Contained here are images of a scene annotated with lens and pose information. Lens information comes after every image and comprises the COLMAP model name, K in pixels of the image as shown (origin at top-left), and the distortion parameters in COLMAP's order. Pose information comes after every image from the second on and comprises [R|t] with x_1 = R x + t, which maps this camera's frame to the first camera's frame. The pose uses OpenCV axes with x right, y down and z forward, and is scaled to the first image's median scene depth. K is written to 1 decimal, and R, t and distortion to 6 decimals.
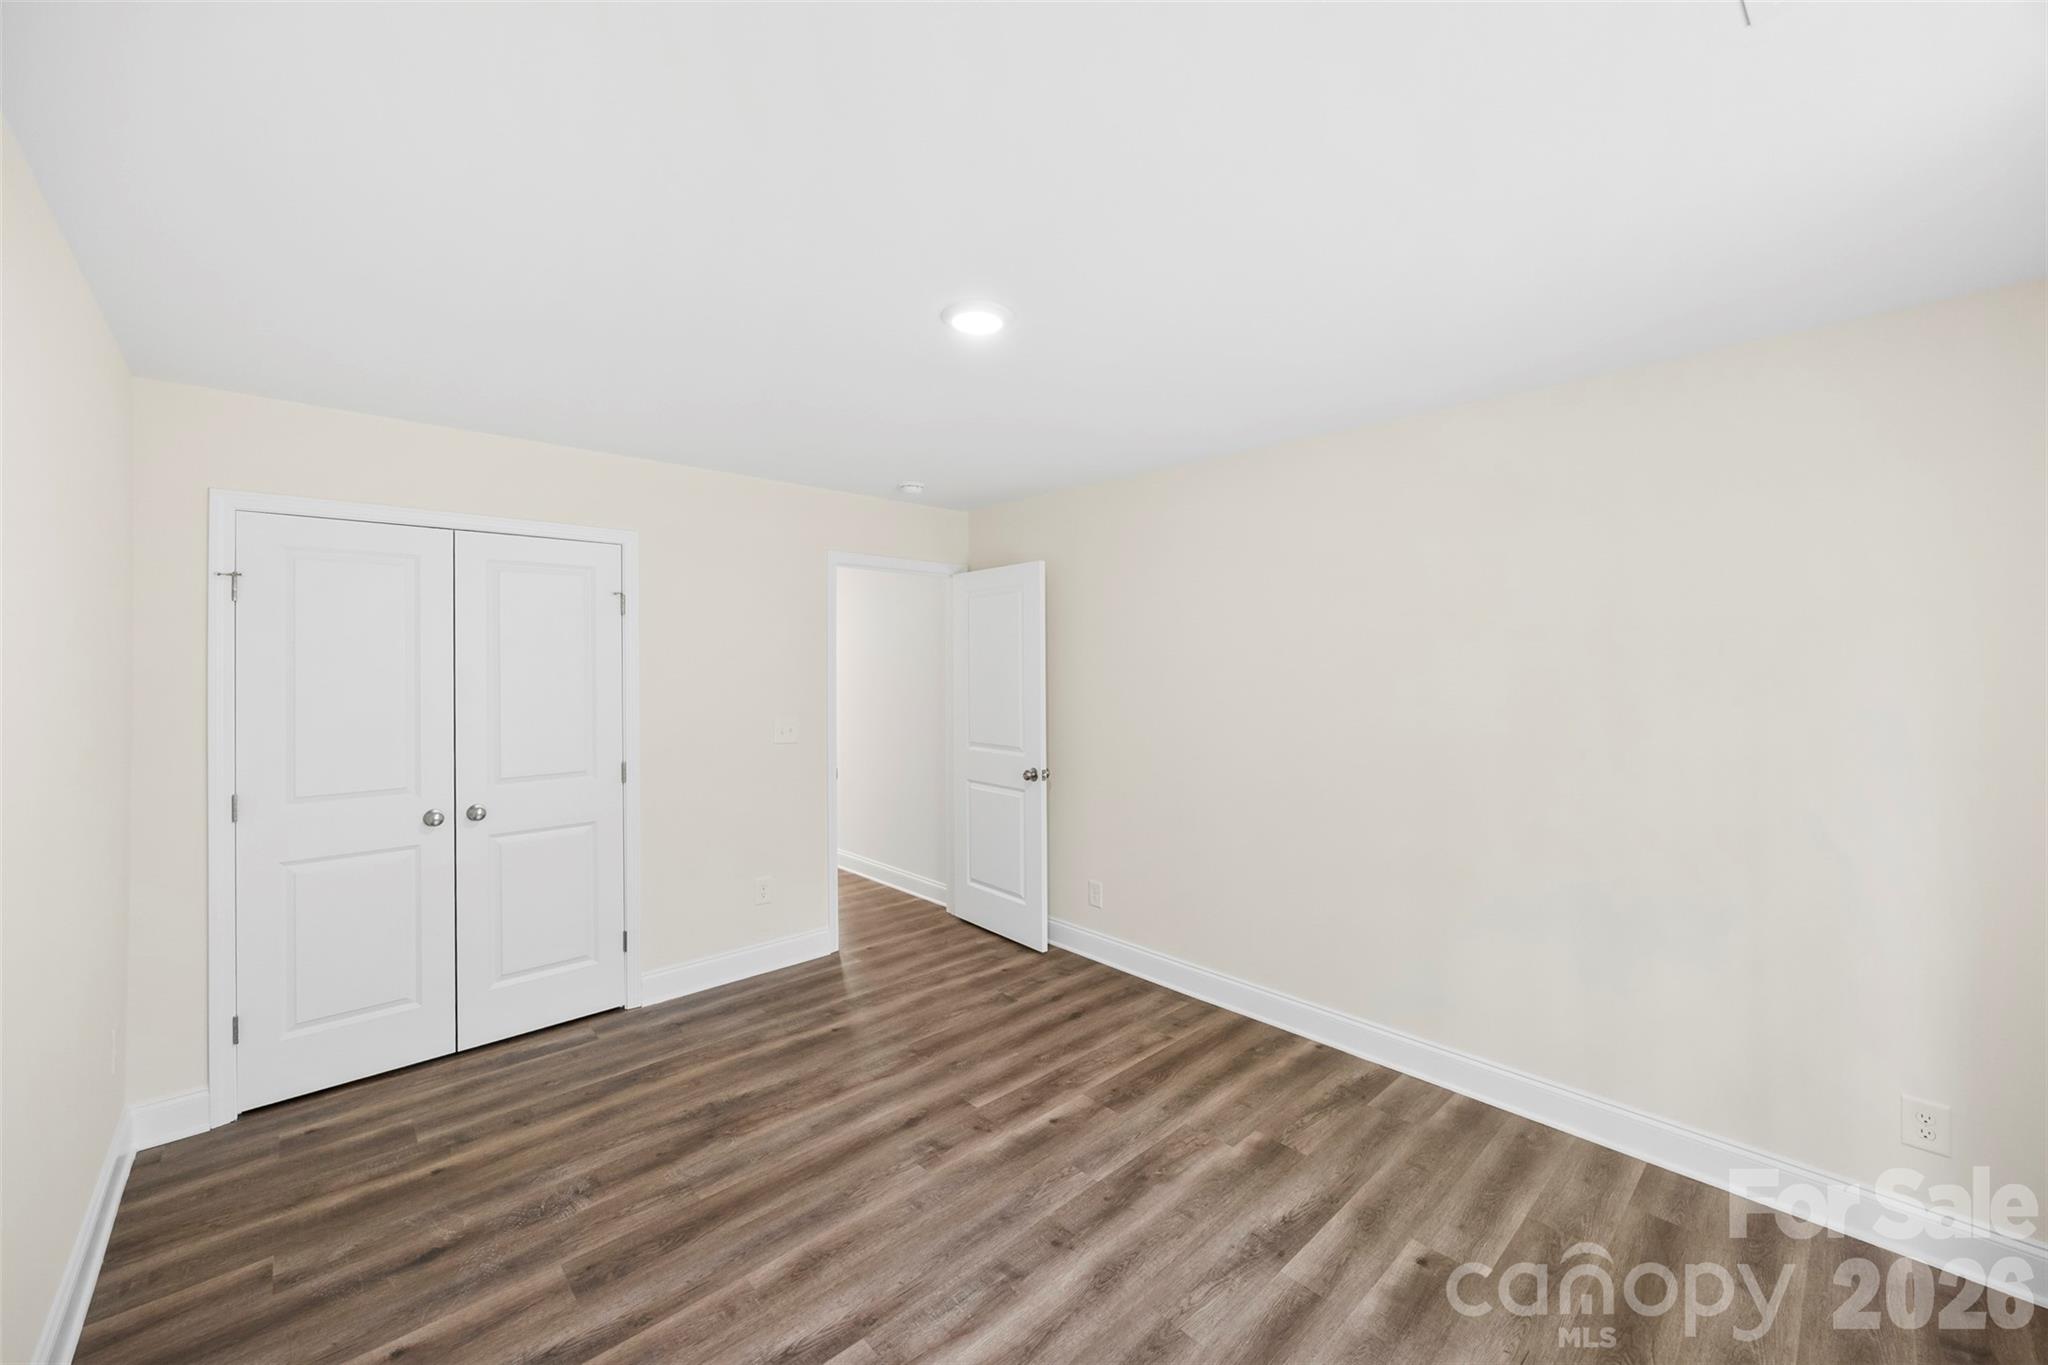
lens RADIAL K [[781.8, 0, 1018.6], [0, 781.8, 677.3], [0, 0, 1]] dist [-0.001196, -0.000061]
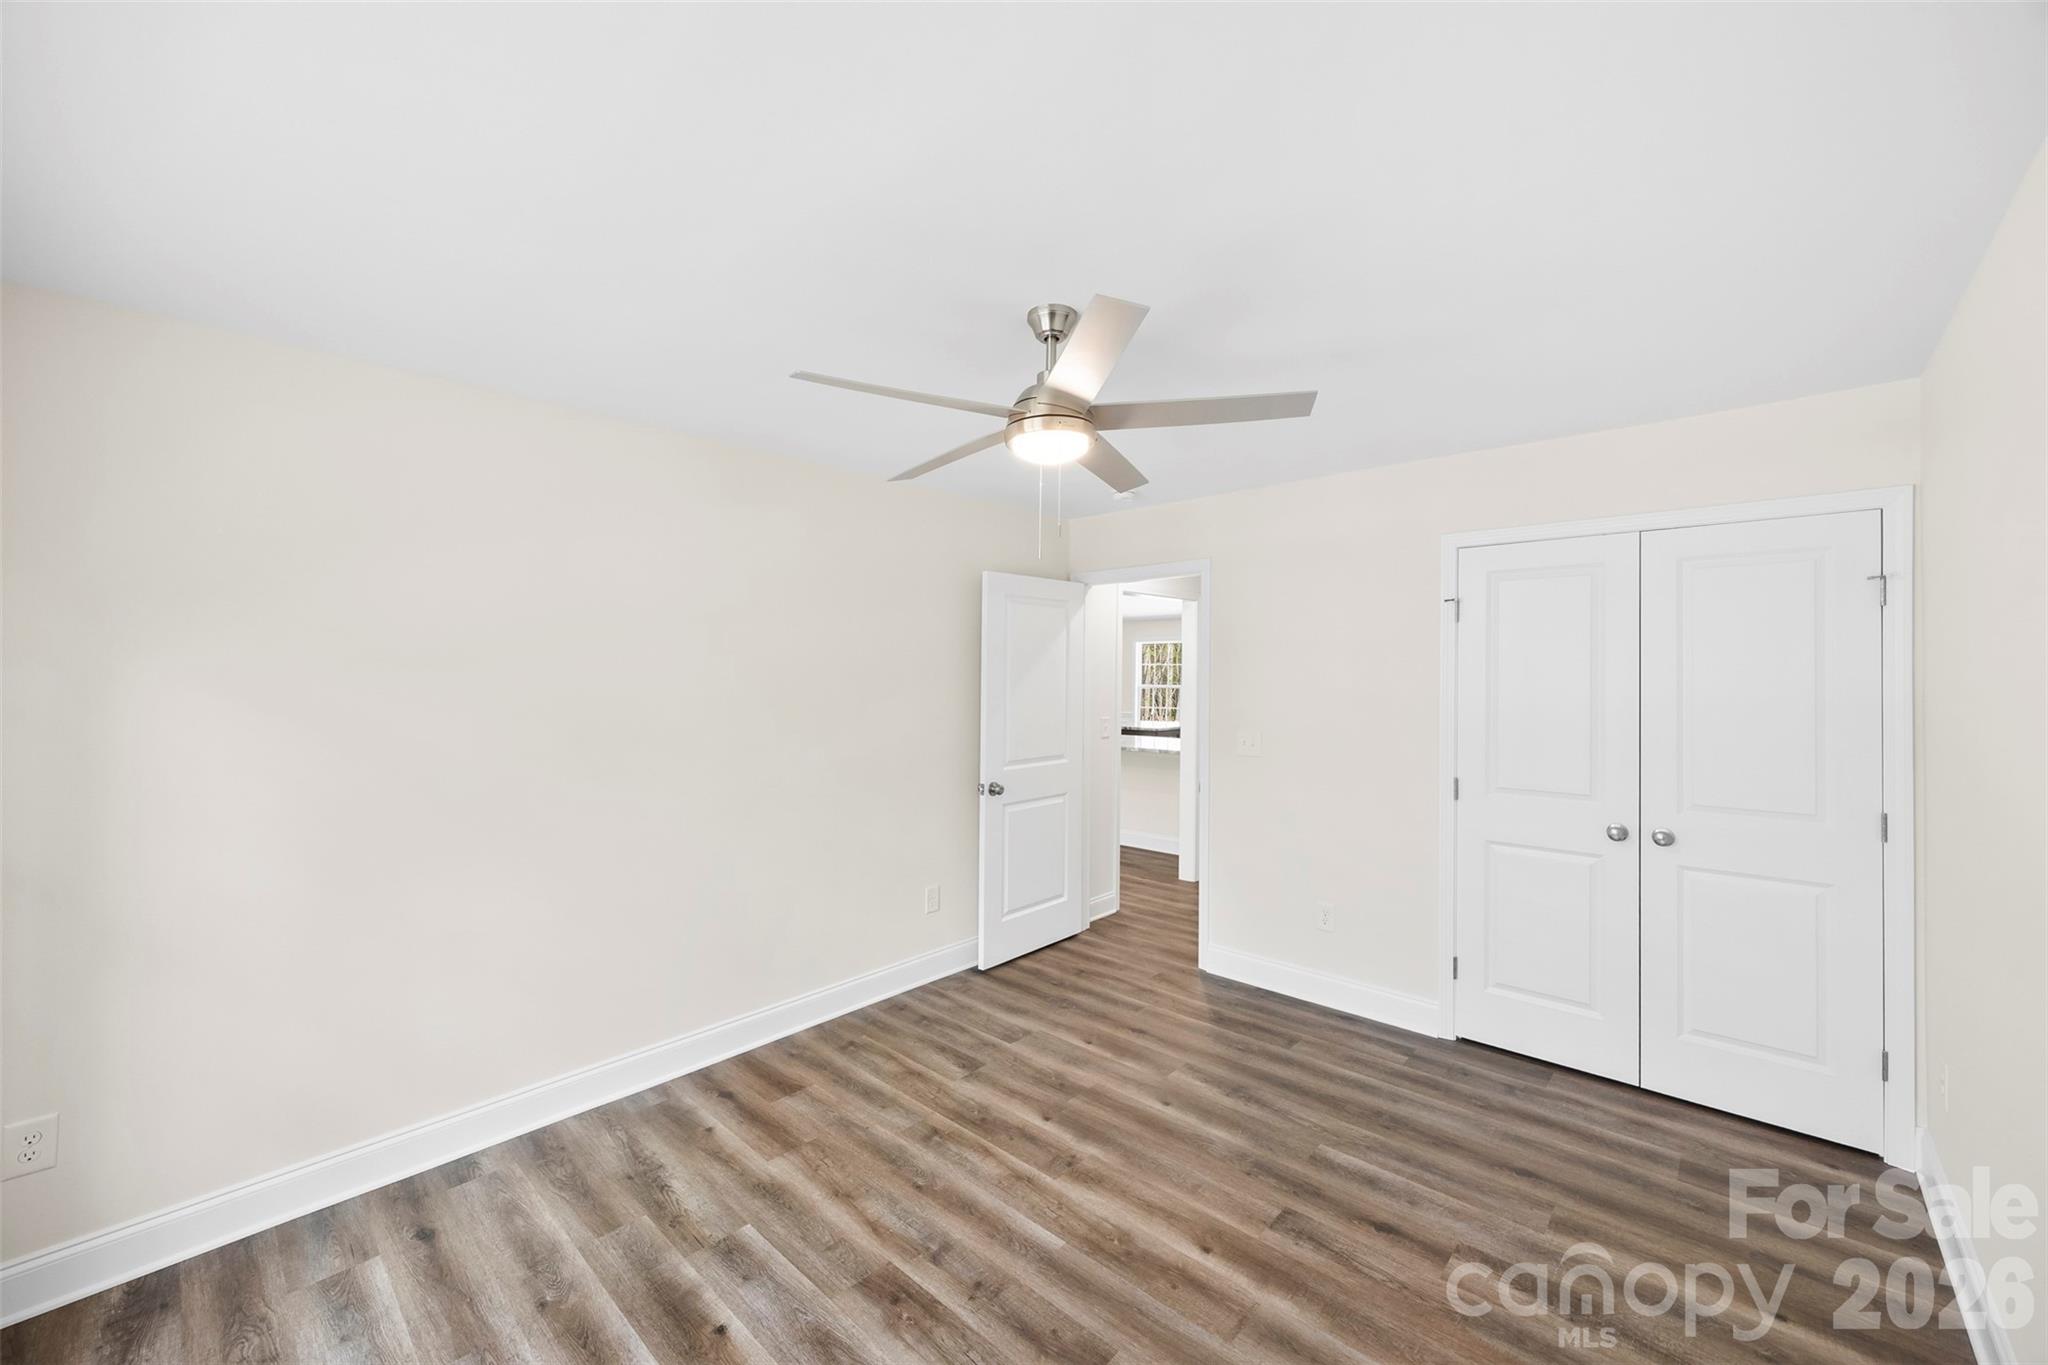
lens RADIAL K [[797.8, 0, 1017.4], [0, 797.8, 668.1], [0, 0, 1]] dist [-0.000676, 0.000082]
pose [[0.087335, -0.000265, -0.996179, 0.191849], [-0.023625, 0.999718, -0.002338, -0.004536], [0.995899, 0.023739, 0.087304, 0.176839]]
